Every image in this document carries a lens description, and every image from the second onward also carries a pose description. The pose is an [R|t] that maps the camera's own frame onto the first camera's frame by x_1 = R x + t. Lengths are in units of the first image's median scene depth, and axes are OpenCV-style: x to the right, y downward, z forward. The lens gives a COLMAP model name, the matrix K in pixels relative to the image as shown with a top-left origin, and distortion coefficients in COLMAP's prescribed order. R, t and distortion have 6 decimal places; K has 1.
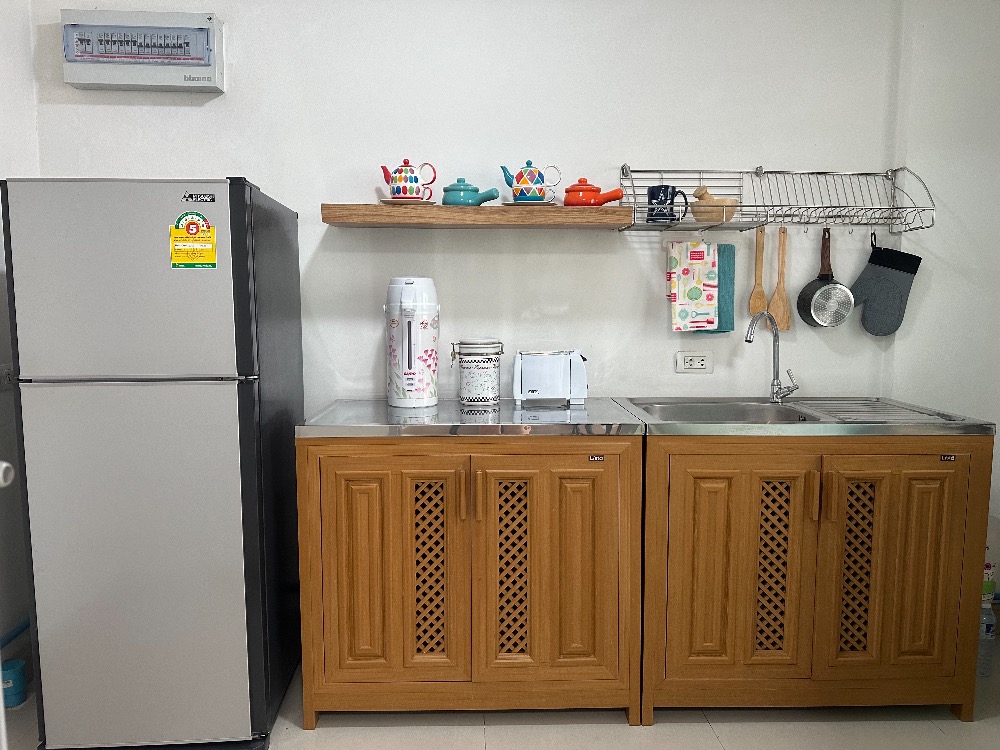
lens RADIAL K [[704.6, 0, 500.2], [0, 704.6, 378.9], [0, 0, 1]] dist [0.130261, -0.218621]
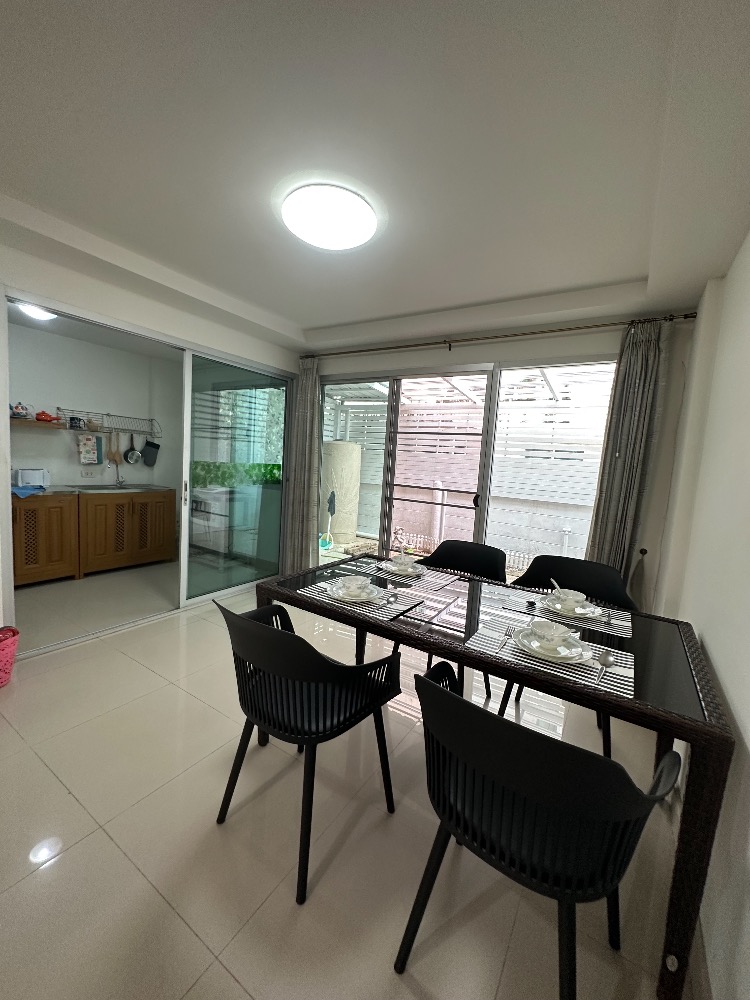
lens RADIAL K [[401.2, 0, 375.0], [0, 401.2, 500.0], [0, 0, 1]] dist [-0.001626, -0.000155]
pose [[0.579187, -0.043929, 0.814010, -0.440482], [0.022283, 0.999027, 0.038059, 0.053800], [-0.814890, -0.003905, 0.579603, -1.048668]]
